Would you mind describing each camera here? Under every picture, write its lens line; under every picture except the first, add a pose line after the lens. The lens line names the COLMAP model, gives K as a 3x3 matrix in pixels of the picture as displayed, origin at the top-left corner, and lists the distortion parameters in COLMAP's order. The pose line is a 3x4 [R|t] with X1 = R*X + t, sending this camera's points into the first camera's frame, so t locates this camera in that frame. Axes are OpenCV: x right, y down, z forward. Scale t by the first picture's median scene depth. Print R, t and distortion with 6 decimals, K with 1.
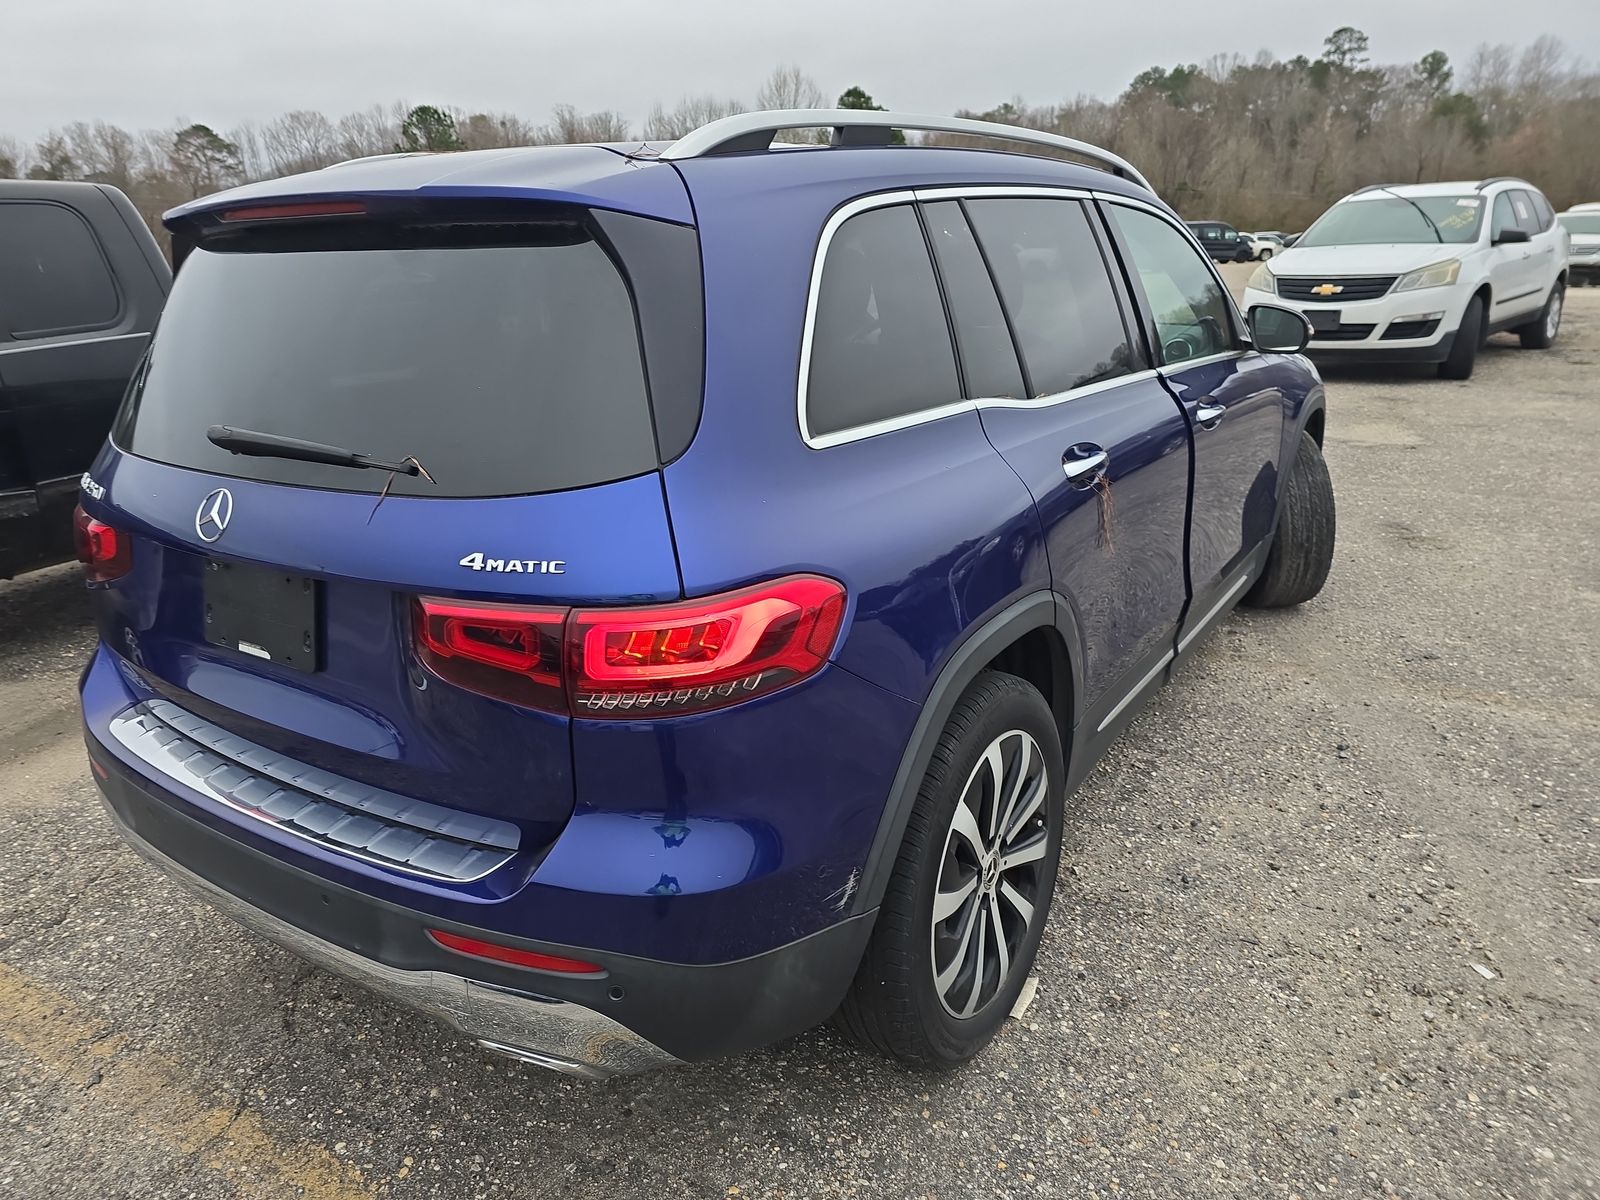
lens RADIAL K [[1100.5, 0, 763.8], [0, 1100.5, 595.1], [0, 0, 1]] dist [0.010599, -0.016210]
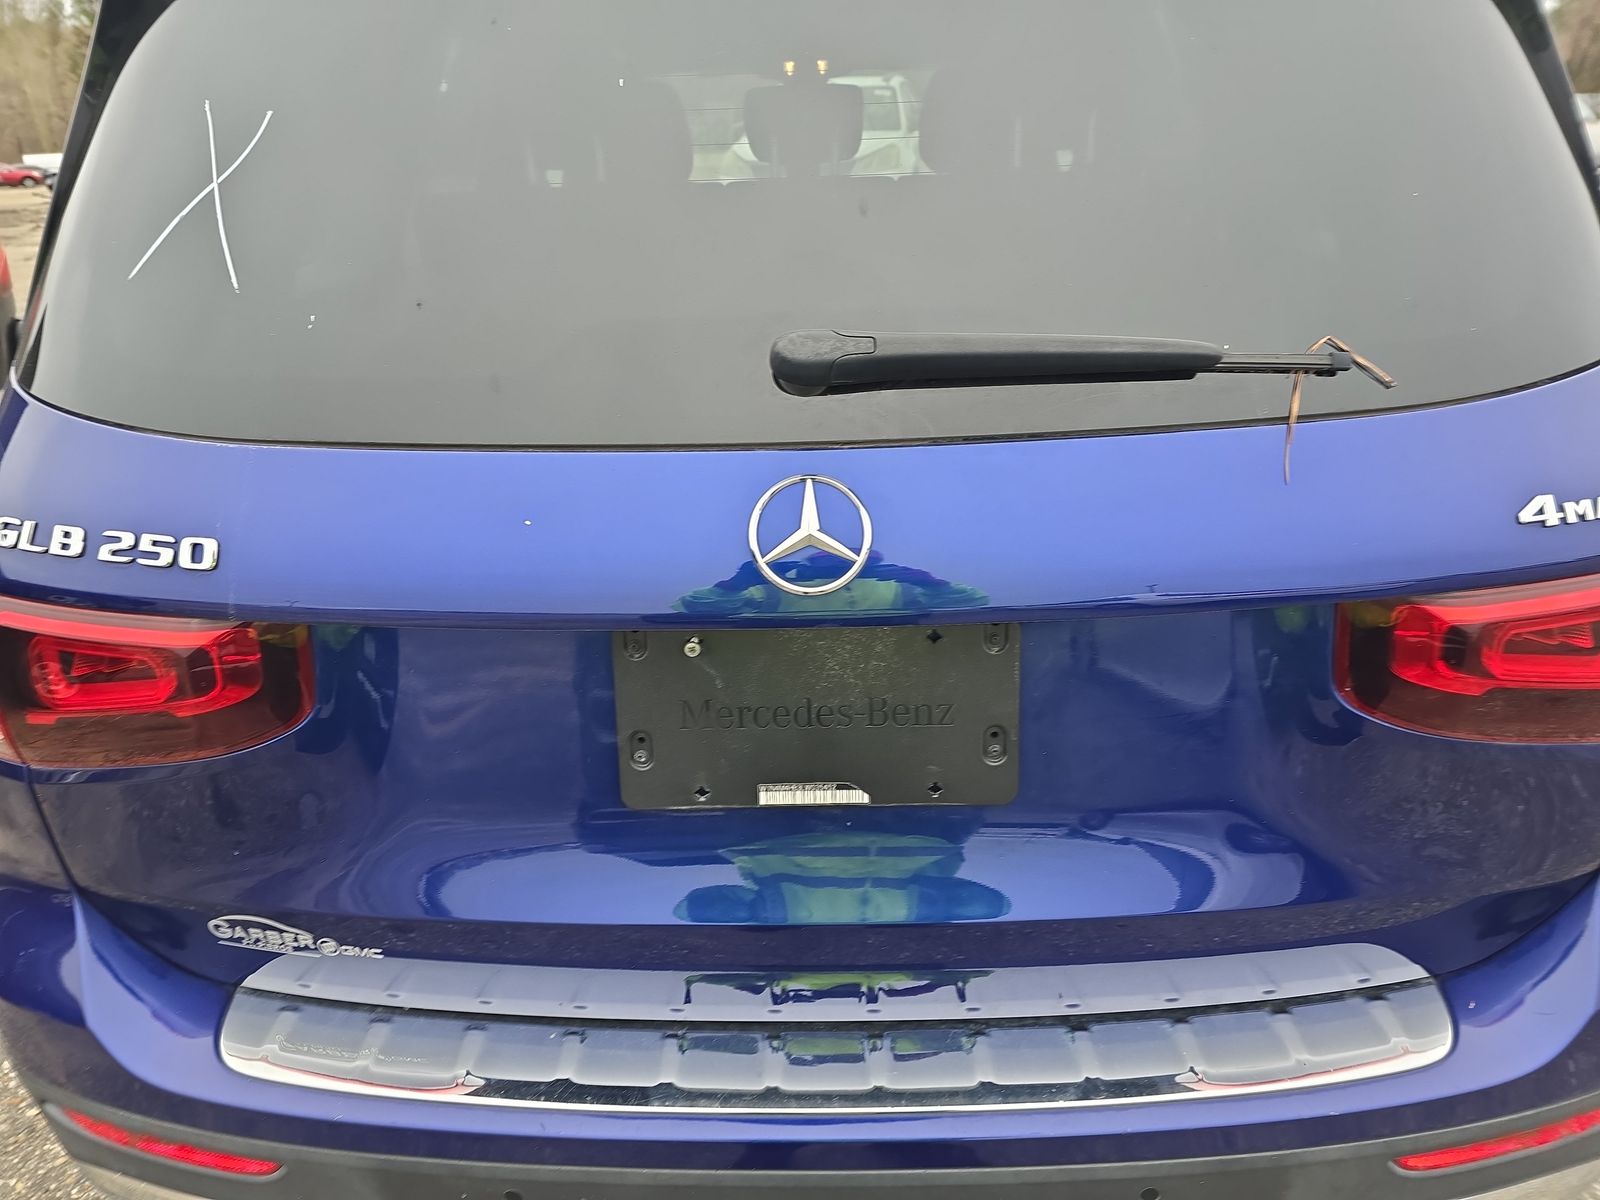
lens RADIAL K [[1100.5, 0, 788.0], [0, 1100.5, 589.3], [0, 0, 1]] dist [0.010599, -0.016210]
pose [[0.824005, -0.207878, 0.527070, -0.134422], [0.168556, 0.978082, 0.122243, -0.019034], [-0.540930, -0.011888, 0.840984, 0.114235]]
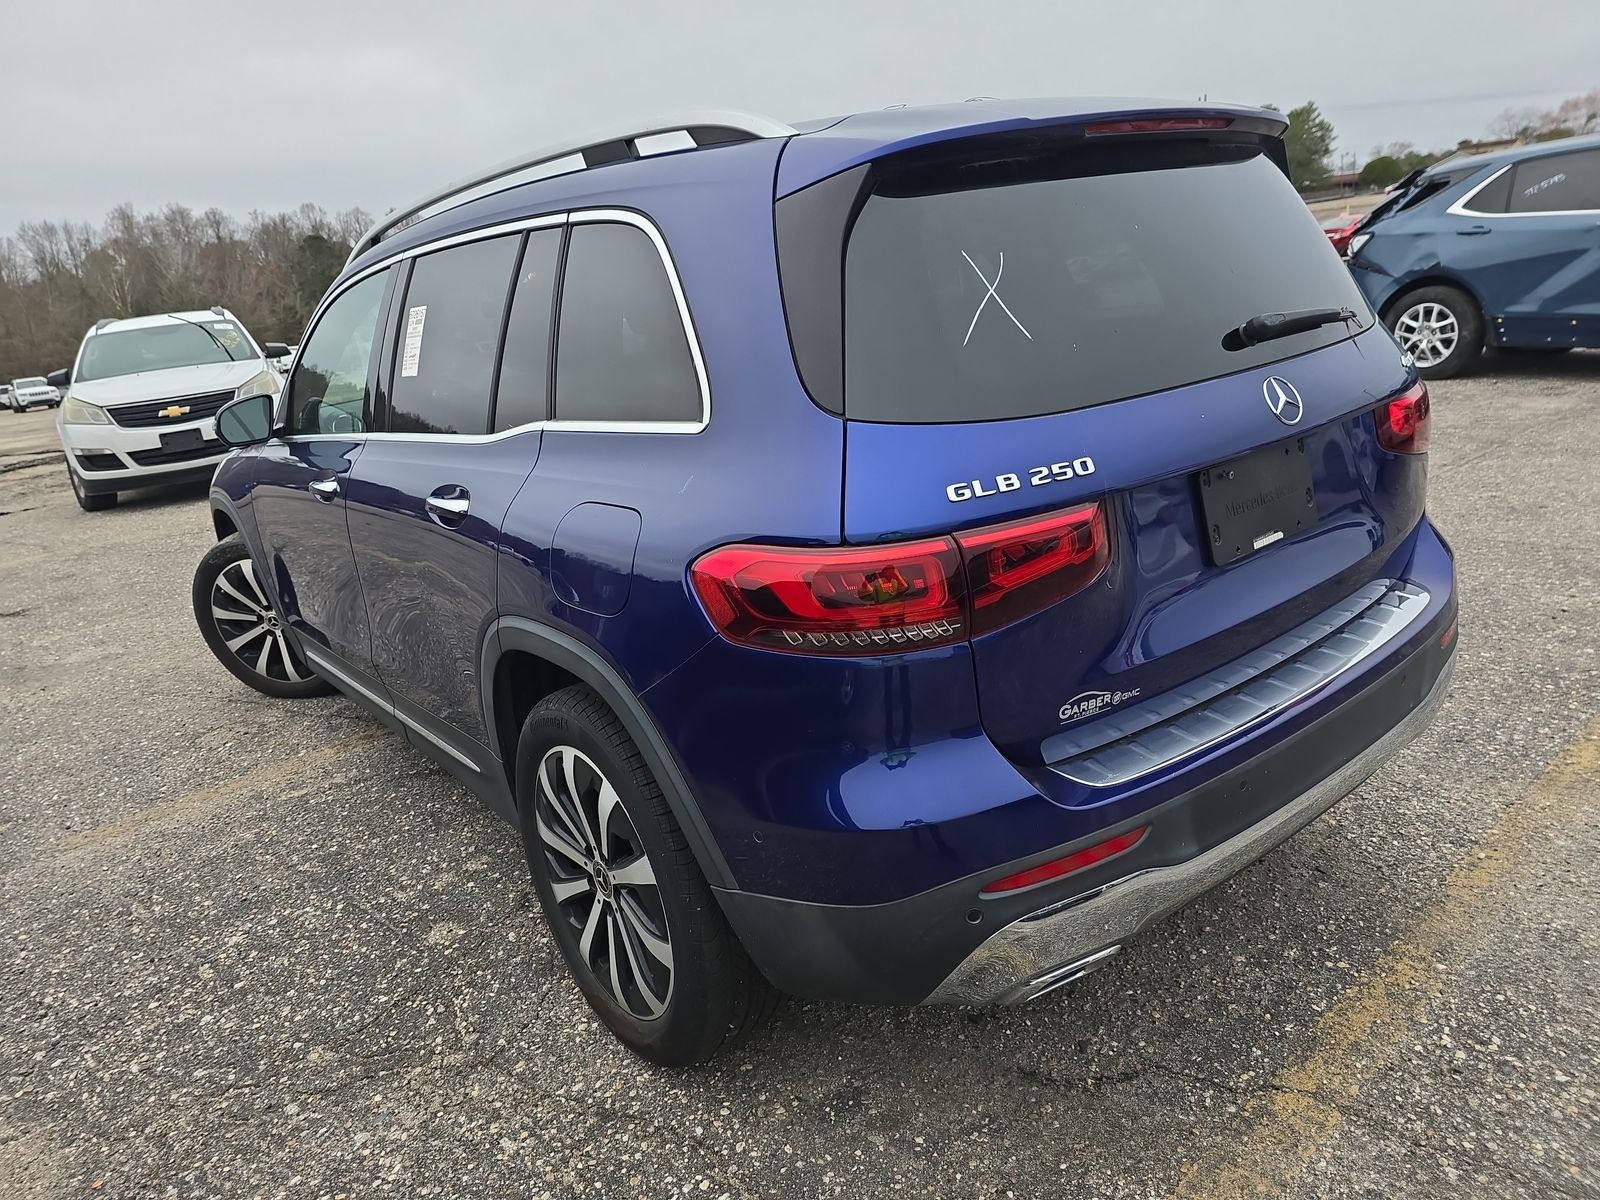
lens RADIAL K [[1100.5, 0, 807.7], [0, 1100.5, 591.7], [0, 0, 1]] dist [0.010599, -0.016210]
pose [[0.279729, -0.259174, 0.924435, -0.293357], [0.391727, 0.909891, 0.136561, -0.040449], [-0.876528, 0.323926, 0.356048, 0.195506]]
